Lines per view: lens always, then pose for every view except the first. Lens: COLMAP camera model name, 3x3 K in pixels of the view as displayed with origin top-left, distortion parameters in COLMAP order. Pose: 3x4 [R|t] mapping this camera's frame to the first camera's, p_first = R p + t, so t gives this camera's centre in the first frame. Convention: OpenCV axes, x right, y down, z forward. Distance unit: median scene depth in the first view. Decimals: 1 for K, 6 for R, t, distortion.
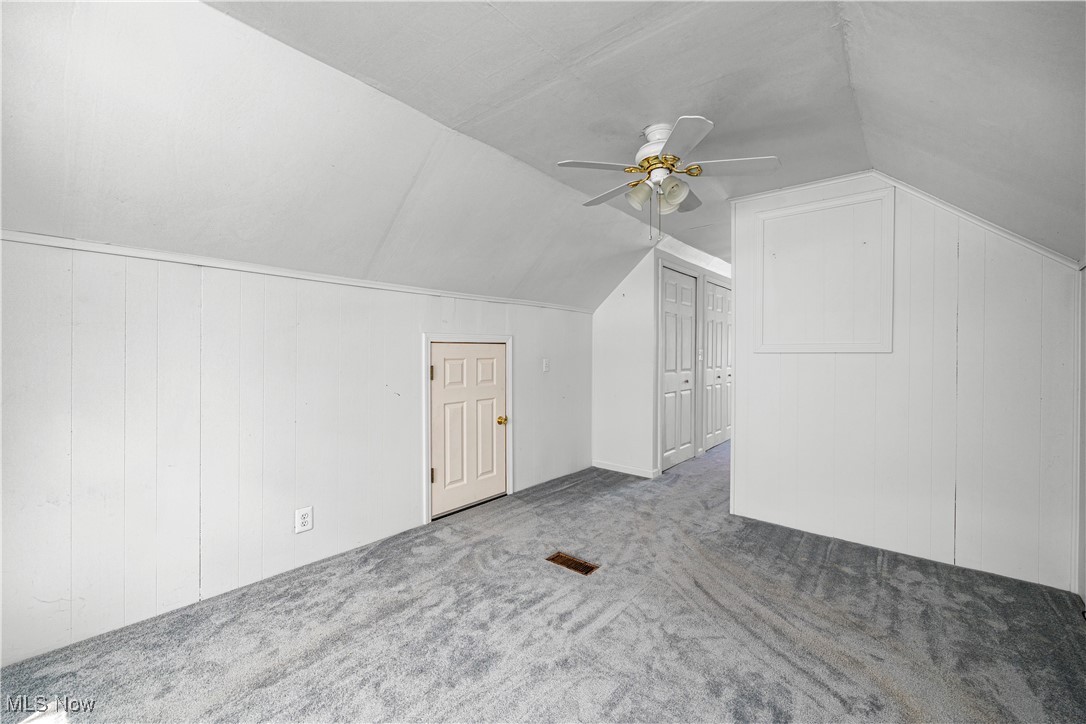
lens RADIAL K [[445.3, 0, 544.9], [0, 445.3, 359.1], [0, 0, 1]] dist [0.001042, -0.000649]
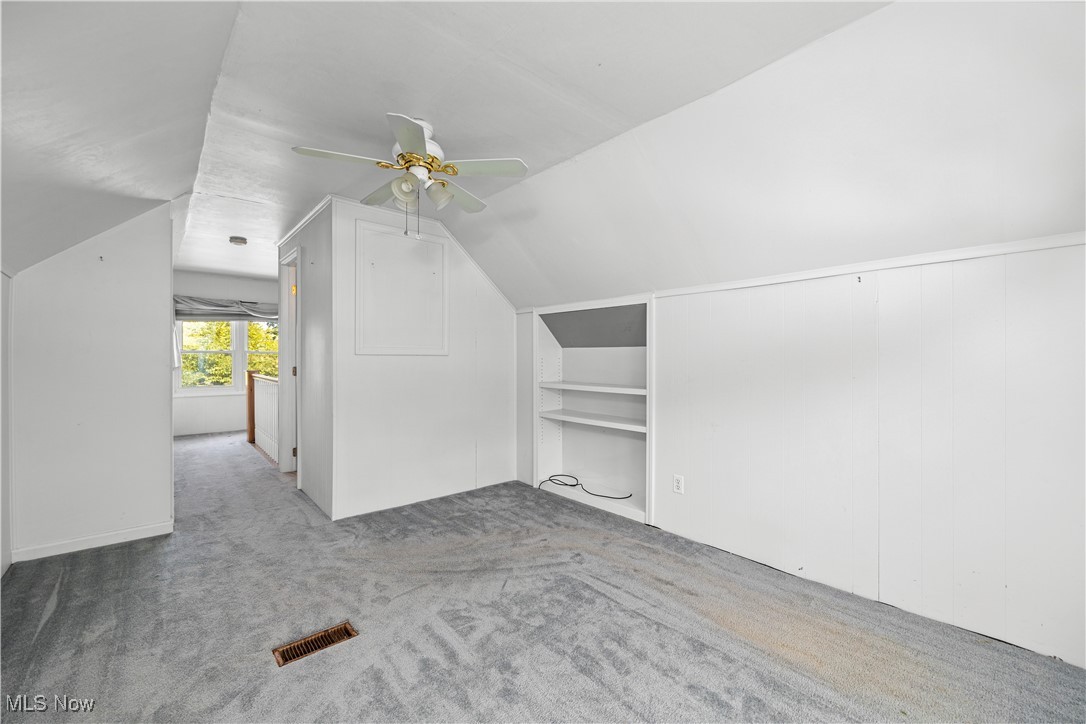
lens RADIAL K [[445.3, 0, 545.9], [0, 445.3, 360.4], [0, 0, 1]] dist [0.001042, -0.000649]
pose [[0.126778, -0.008327, 0.991896, -0.595173], [0.003972, 0.999961, 0.007887, -0.007943], [-0.991923, 0.002939, 0.126806, 0.519051]]
